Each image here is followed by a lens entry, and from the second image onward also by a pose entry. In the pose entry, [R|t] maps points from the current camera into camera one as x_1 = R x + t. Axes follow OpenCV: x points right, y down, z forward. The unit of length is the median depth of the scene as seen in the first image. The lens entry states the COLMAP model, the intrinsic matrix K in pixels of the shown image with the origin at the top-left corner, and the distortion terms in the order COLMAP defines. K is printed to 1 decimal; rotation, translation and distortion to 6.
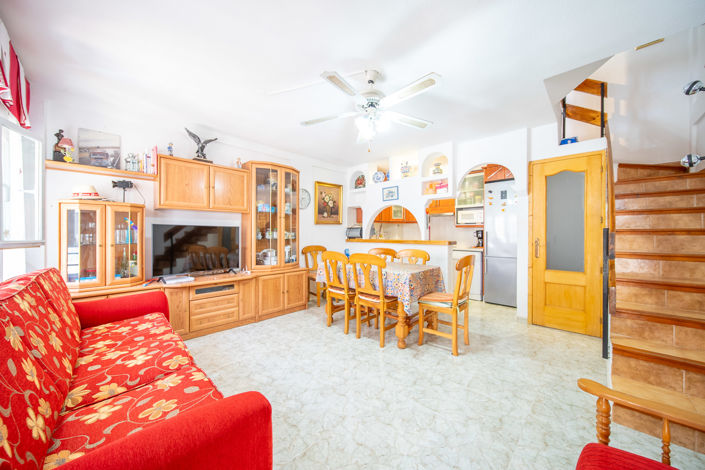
lens RADIAL K [[251.3, 0, 351.1], [0, 251.3, 233.2], [0, 0, 1]] dist [-0.001878, -0.001258]
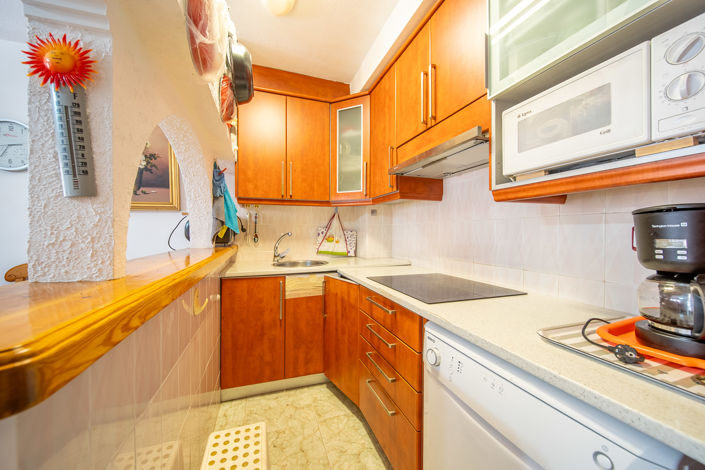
lens RADIAL K [[251.3, 0, 338.5], [0, 251.3, 232.7], [0, 0, 1]] dist [-0.001878, -0.001258]
pose [[0.880819, 0.004460, -0.473433, 0.429476], [-0.004549, 0.999989, 0.000959, 0.000103], [0.473432, 0.001309, 0.880829, 0.826059]]
